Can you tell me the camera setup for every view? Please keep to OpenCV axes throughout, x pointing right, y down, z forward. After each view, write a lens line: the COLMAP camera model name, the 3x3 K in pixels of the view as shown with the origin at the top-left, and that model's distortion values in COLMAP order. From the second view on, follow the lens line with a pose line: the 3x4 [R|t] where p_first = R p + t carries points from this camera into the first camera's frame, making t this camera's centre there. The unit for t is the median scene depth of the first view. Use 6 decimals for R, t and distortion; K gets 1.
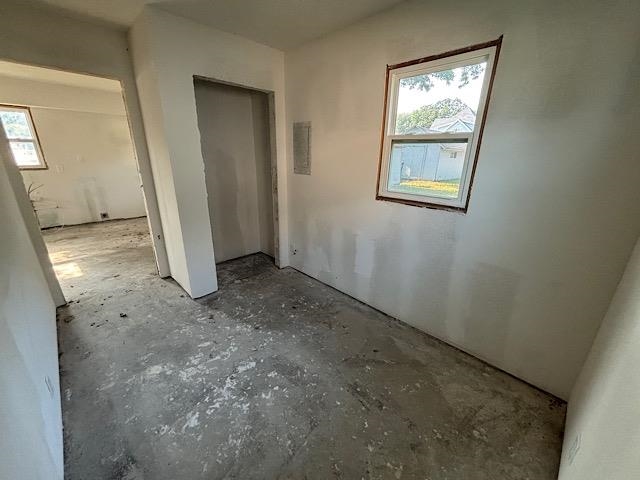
lens RADIAL K [[260.6, 0, 320.0], [0, 260.6, 240.0], [0, 0, 1]] dist [-0.001537, -0.000075]
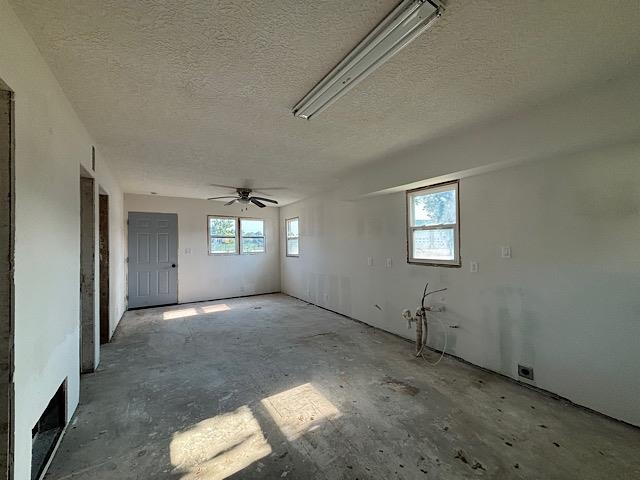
lens RADIAL K [[263.6, 0, 338.1], [0, 263.6, 241.9], [0, 0, 1]] dist [-0.000302, 0.000045]
pose [[-0.173801, -0.029320, -0.984344, -0.358498], [-0.316689, 0.948126, 0.027675, -0.253087], [0.932470, 0.316541, -0.174071, 0.812812]]
